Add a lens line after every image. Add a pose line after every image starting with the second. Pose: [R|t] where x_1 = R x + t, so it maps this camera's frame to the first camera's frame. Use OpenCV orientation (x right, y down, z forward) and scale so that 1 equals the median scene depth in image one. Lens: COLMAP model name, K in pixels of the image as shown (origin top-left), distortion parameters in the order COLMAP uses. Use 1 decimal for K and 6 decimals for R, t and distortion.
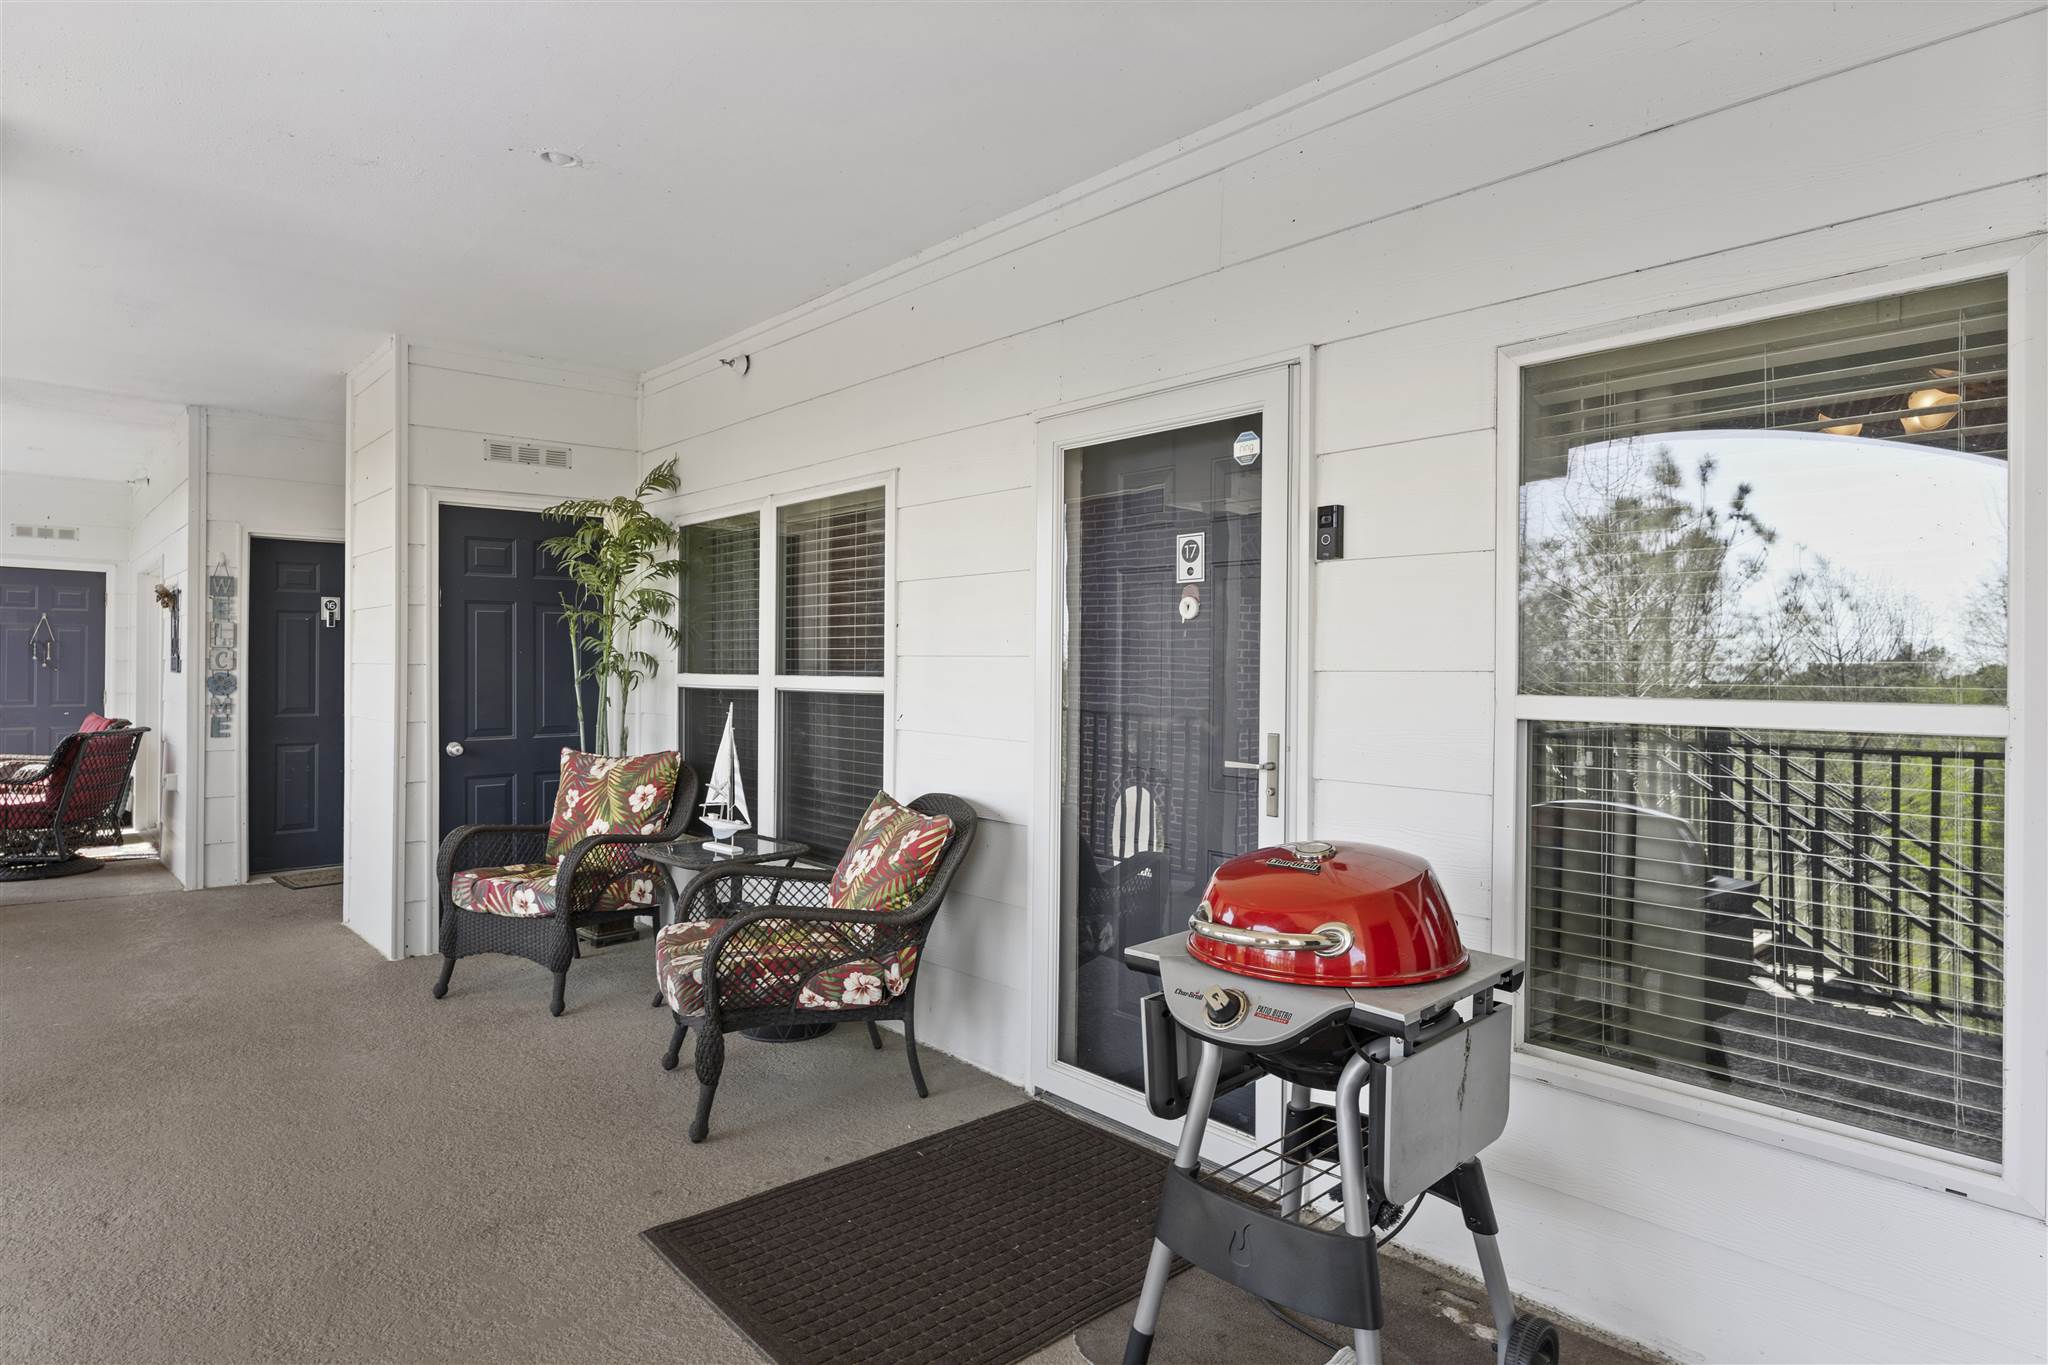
lens RADIAL K [[1191.6, 0, 1022.1], [0, 1191.6, 673.8], [0, 0, 1]] dist [-0.003864, -0.000382]
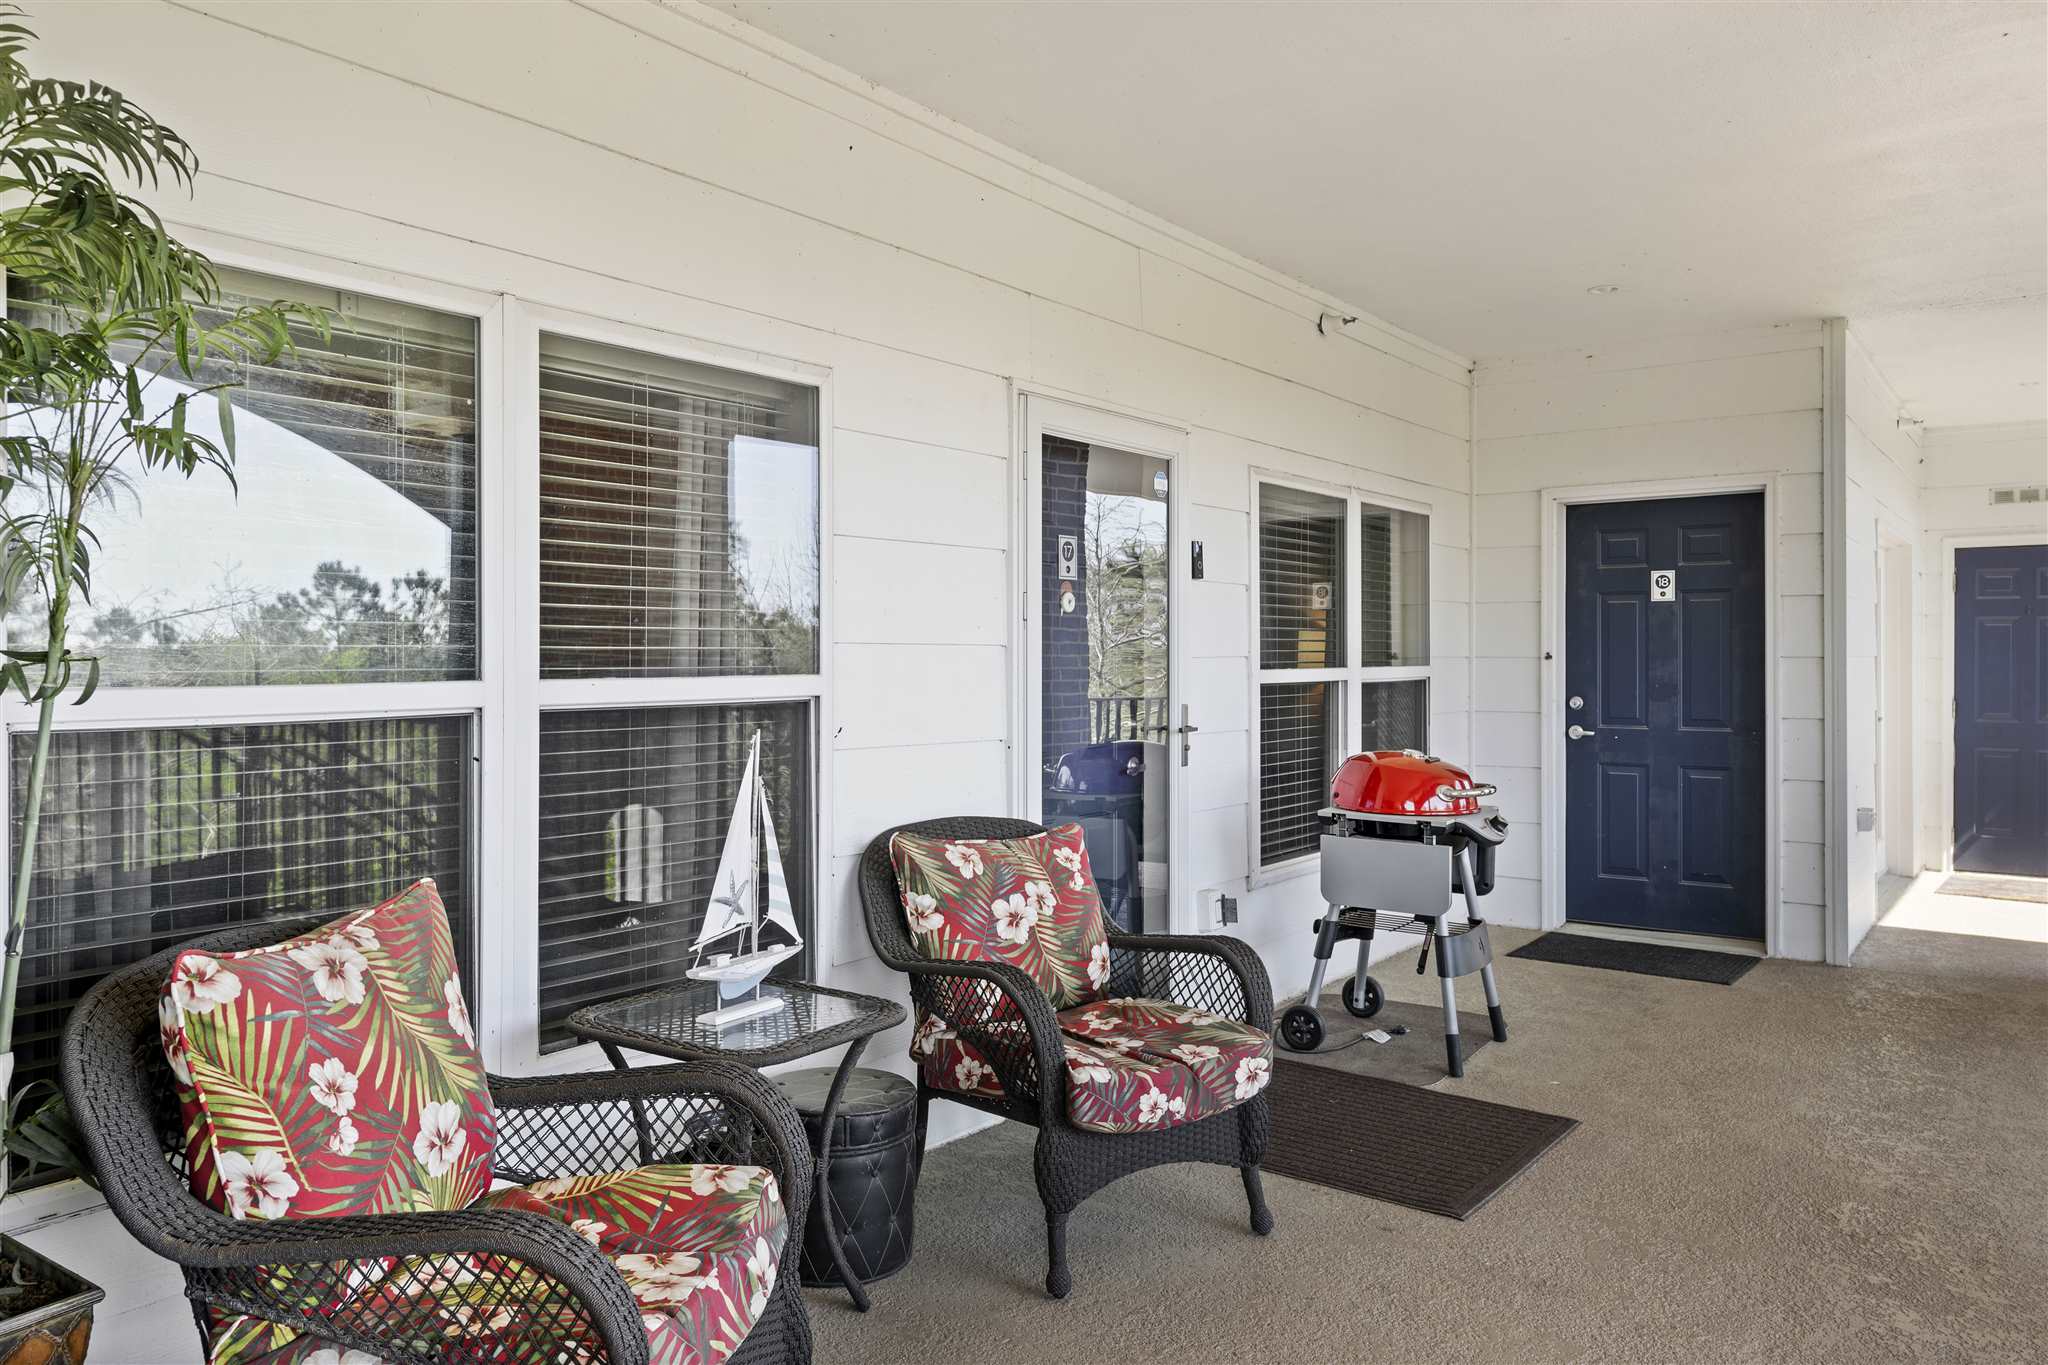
lens RADIAL K [[1462.7, 0, 1023.0], [0, 1462.7, 681.1], [0, 0, 1]] dist [-0.004067, 0.000664]
pose [[-0.227061, -0.027021, 0.973506, -0.921013], [0.001546, 0.999604, 0.028106, -0.016115], [-0.973879, 0.007886, -0.226929, 1.052653]]
